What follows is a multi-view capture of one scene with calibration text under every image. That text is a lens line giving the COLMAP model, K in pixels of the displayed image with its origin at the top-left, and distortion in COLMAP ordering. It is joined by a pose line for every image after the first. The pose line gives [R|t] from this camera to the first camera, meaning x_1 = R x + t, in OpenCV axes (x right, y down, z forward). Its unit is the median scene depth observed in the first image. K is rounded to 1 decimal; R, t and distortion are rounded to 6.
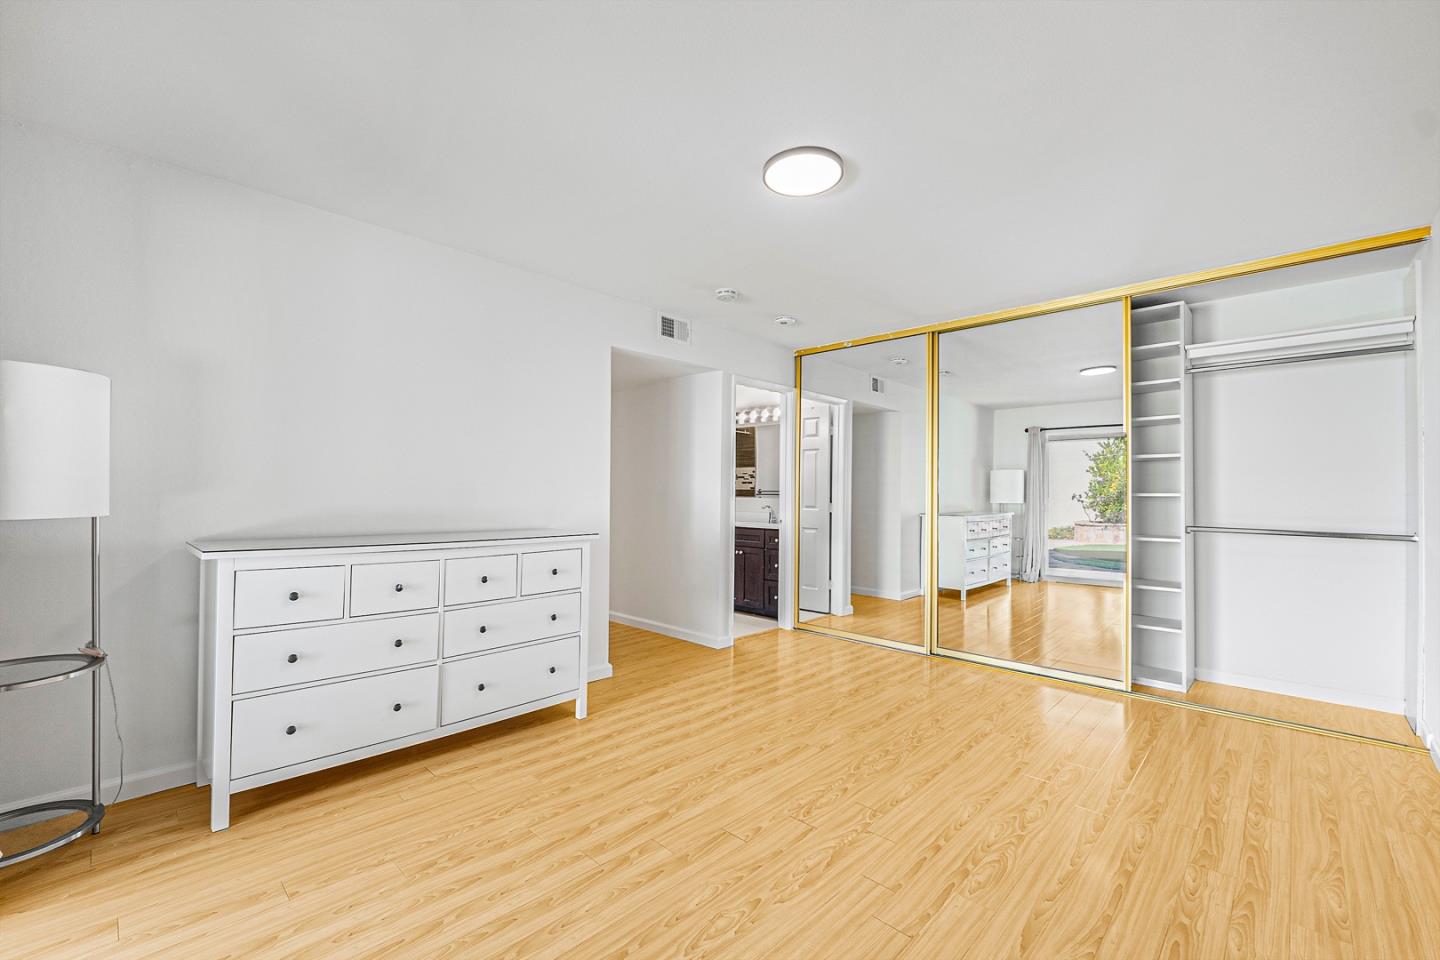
lens RADIAL K [[600.9, 0, 720.8], [0, 600.9, 486.5], [0, 0, 1]] dist [-0.007934, 0.000194]
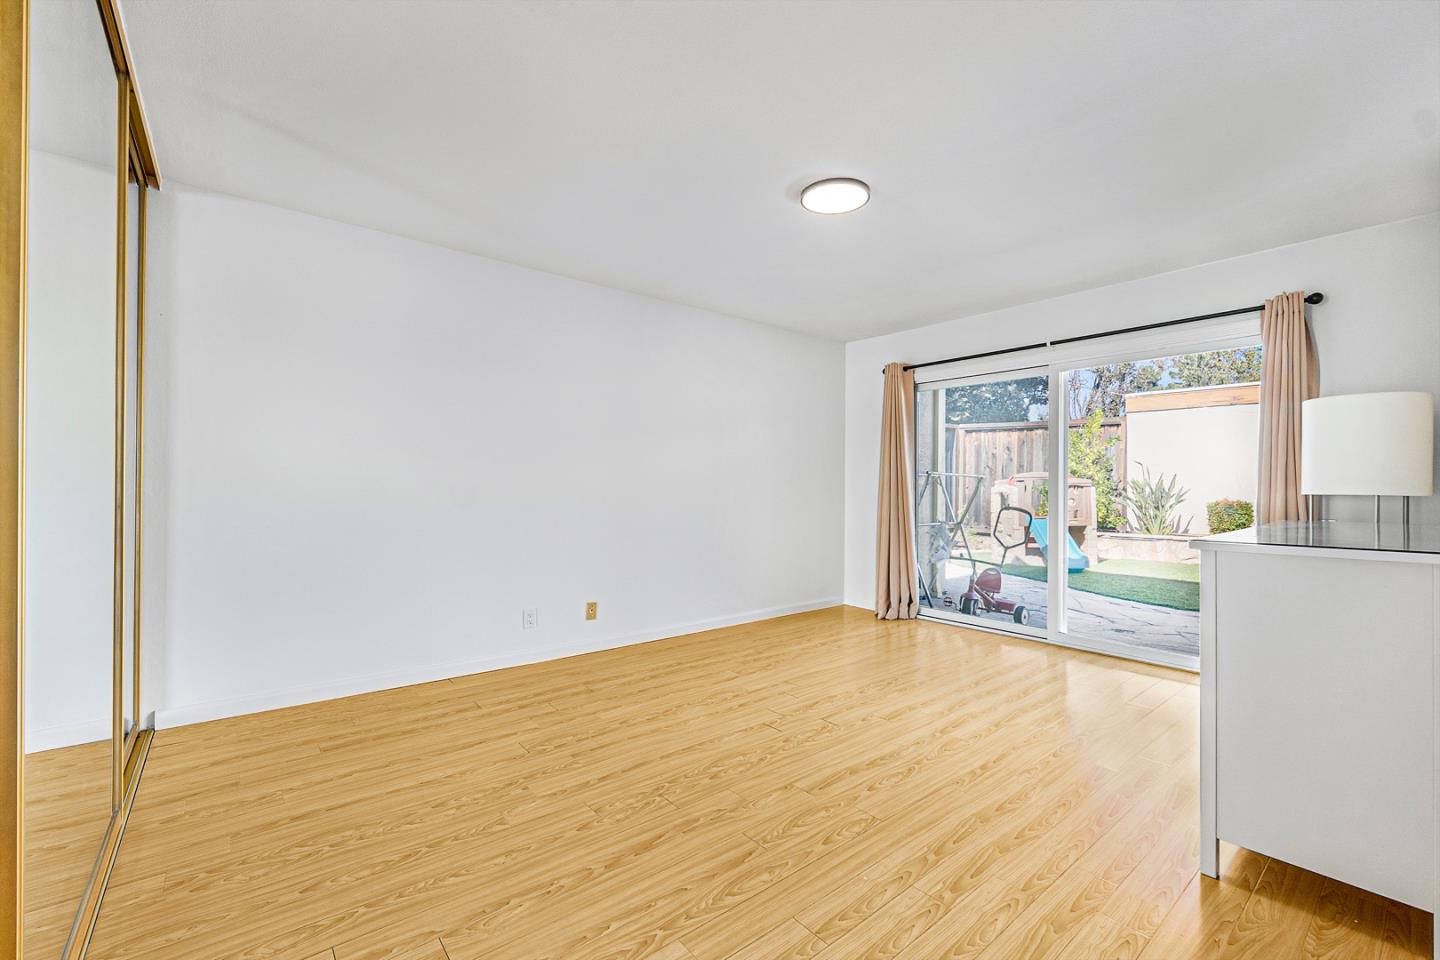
lens RADIAL K [[600.9, 0, 720.8], [0, 600.9, 486.5], [0, 0, 1]] dist [-0.007934, 0.000194]
pose [[-0.992447, -0.016252, 0.121593, 0.186397], [-0.017478, 0.999806, -0.009028, 0.053473], [-0.121423, -0.011085, -0.992539, 1.961944]]
